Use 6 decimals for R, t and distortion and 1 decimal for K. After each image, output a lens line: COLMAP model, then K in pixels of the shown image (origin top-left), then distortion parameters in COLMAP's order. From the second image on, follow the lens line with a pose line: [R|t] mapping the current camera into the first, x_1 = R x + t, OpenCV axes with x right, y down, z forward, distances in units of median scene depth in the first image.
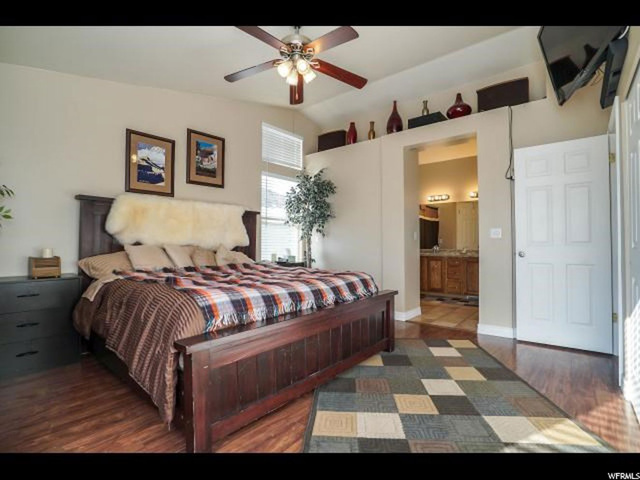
lens RADIAL K [[313.1, 0, 323.0], [0, 313.1, 238.8], [0, 0, 1]] dist [-0.029905, 0.005512]
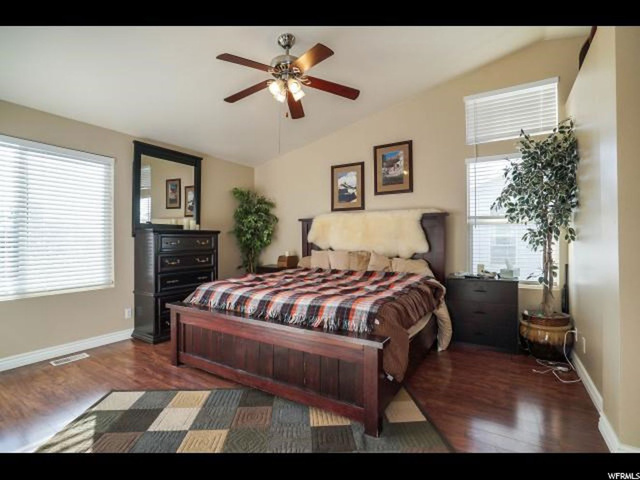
lens RADIAL K [[313.1, 0, 325.1], [0, 313.1, 238.5], [0, 0, 1]] dist [-0.029905, 0.005512]
pose [[0.137849, -0.000432, -0.990453, 0.695890], [0.012990, 0.999915, 0.001372, -0.028869], [0.990368, -0.013055, 0.137843, 0.703934]]
